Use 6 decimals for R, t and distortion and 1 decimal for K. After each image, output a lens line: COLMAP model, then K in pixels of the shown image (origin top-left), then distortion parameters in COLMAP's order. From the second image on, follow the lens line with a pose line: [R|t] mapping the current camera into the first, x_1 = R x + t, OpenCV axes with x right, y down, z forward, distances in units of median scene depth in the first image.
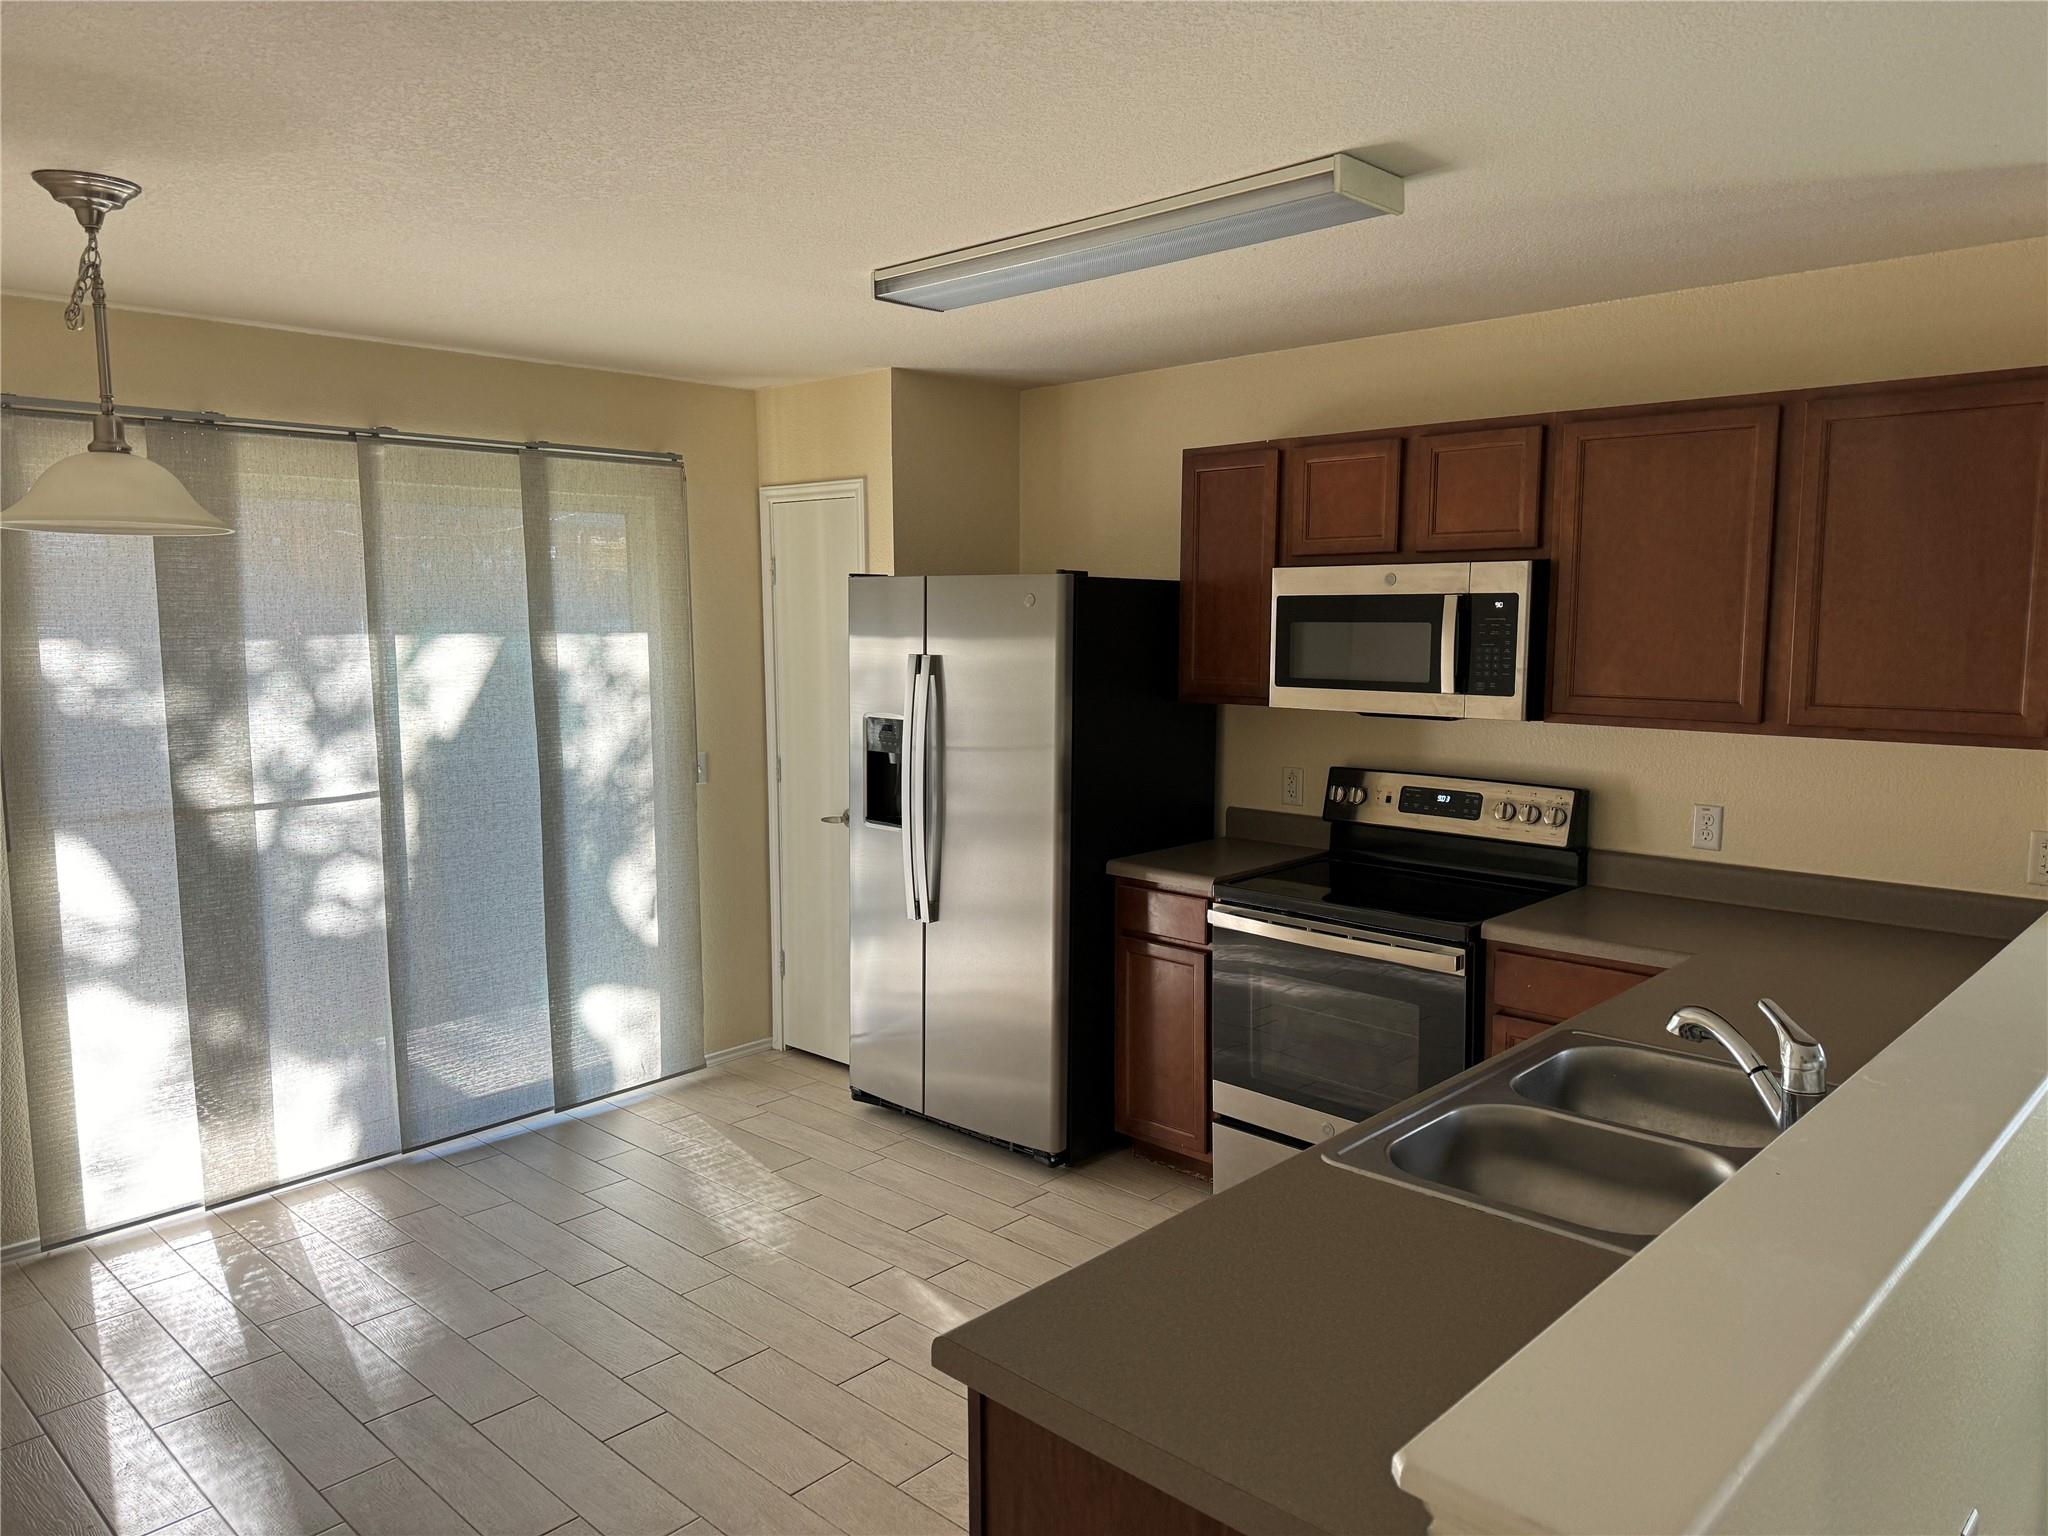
lens RADIAL K [[1448.3, 0, 1043.4], [0, 1448.3, 815.4], [0, 0, 1]] dist [0.079533, -0.031166]
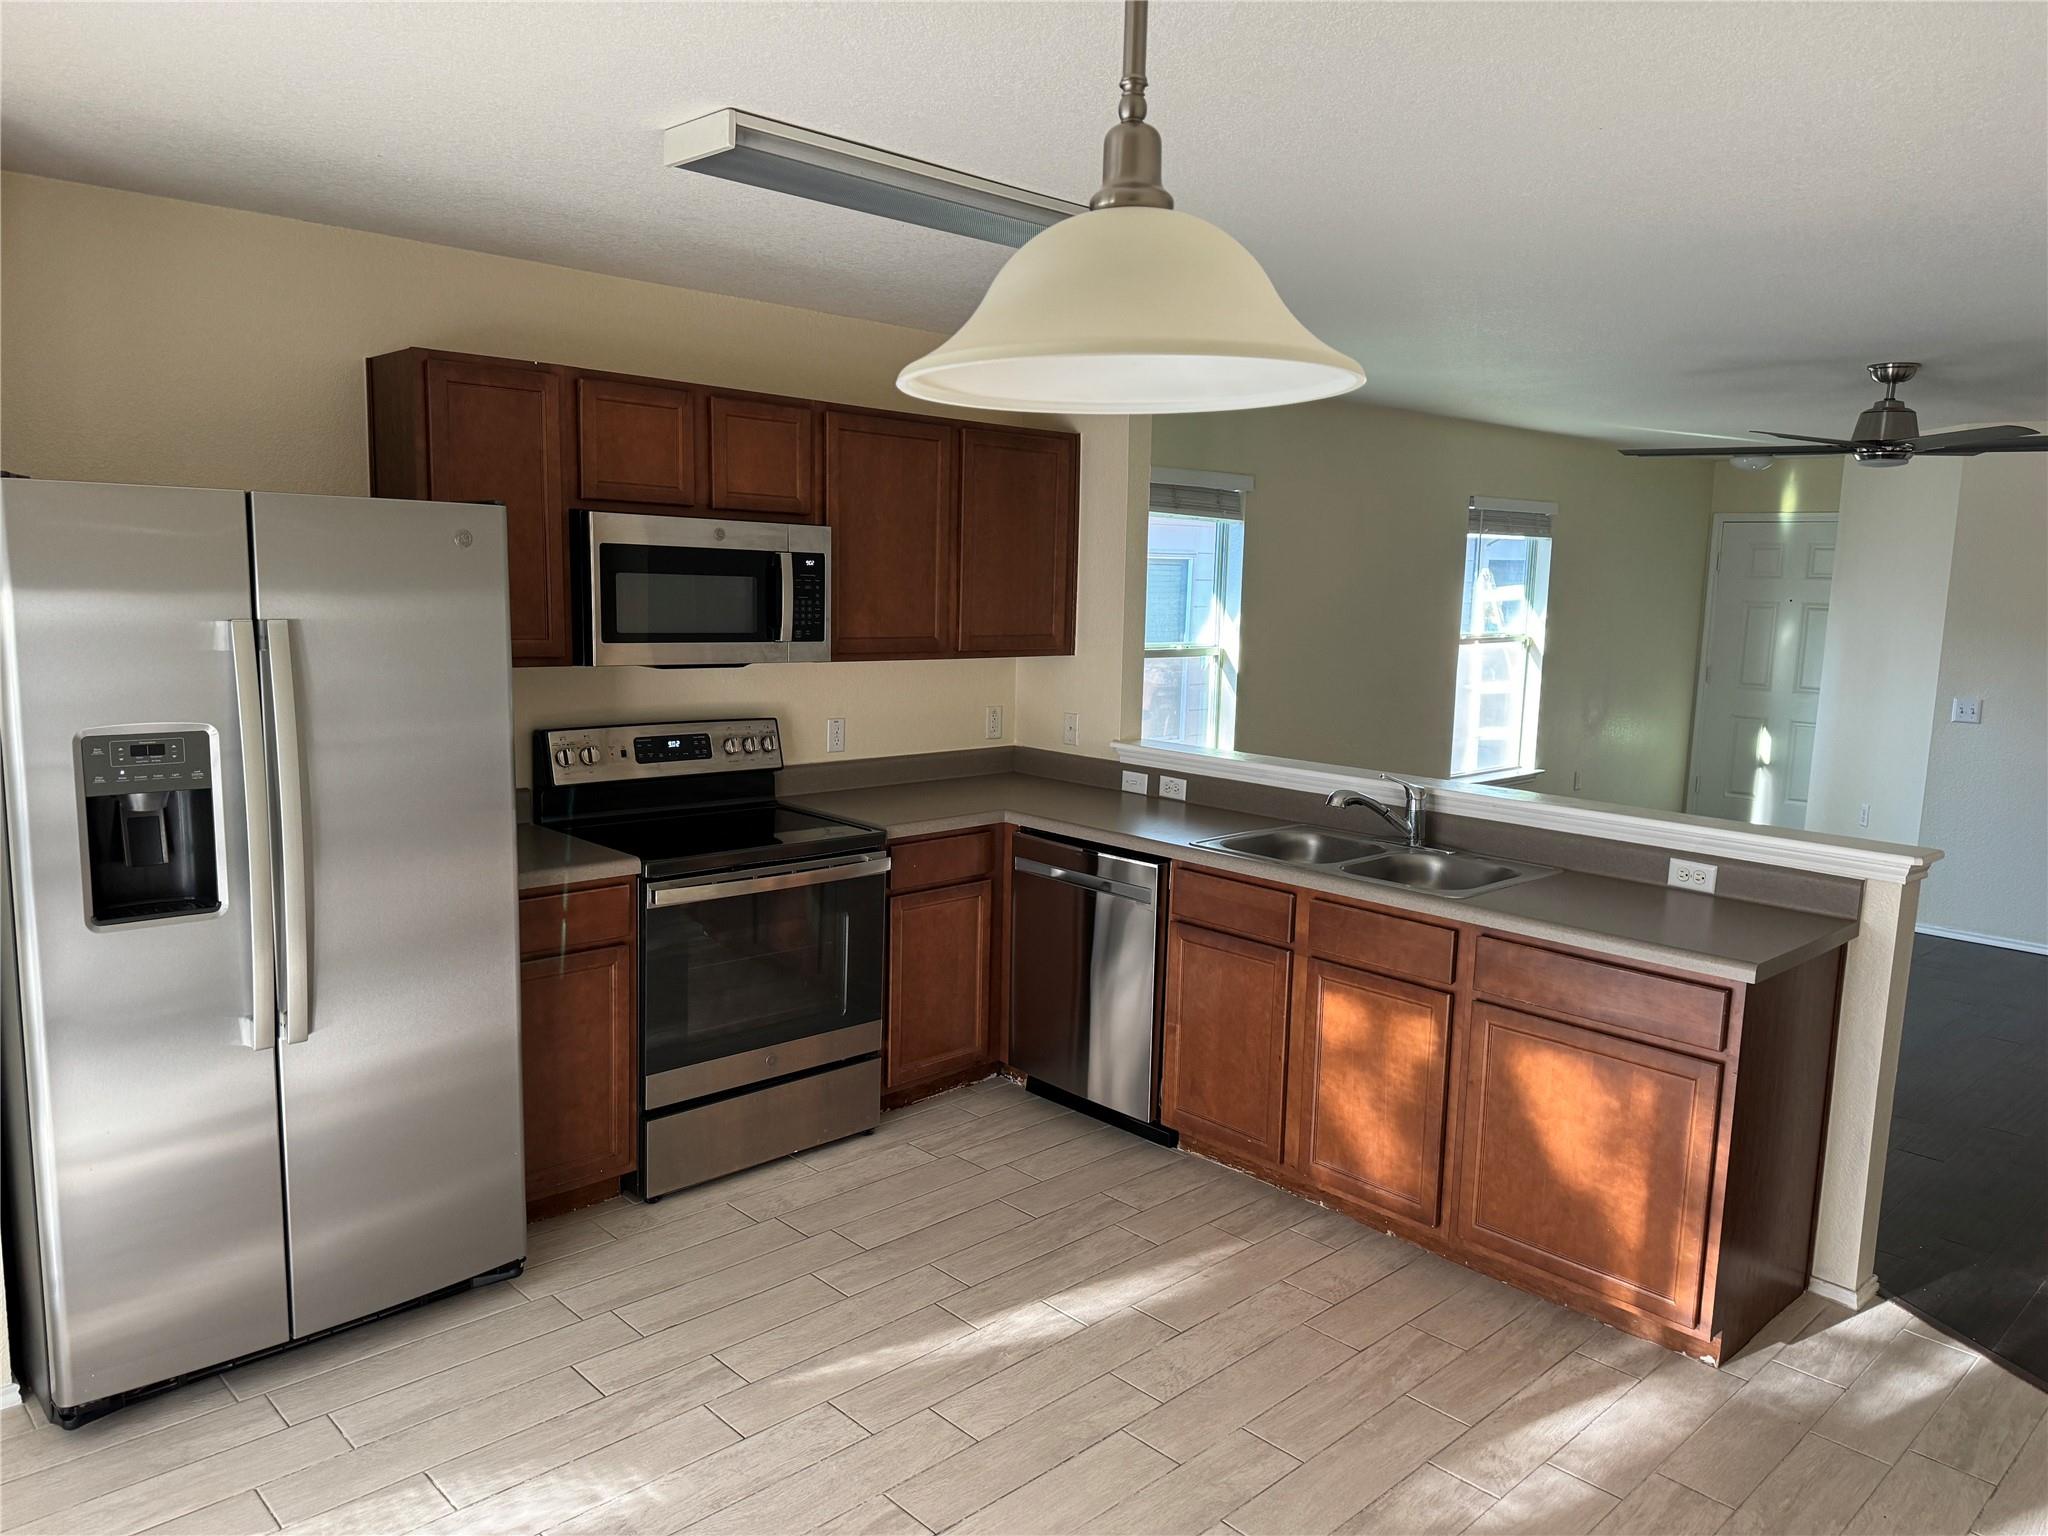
lens RADIAL K [[1448.3, 0, 1054.8], [0, 1448.3, 802.6], [0, 0, 1]] dist [0.079533, -0.031166]
pose [[0.042074, -0.152145, 0.987462, -0.761392], [0.113715, 0.982644, 0.146558, -0.093481], [-0.992622, 0.106123, 0.058645, 0.681026]]
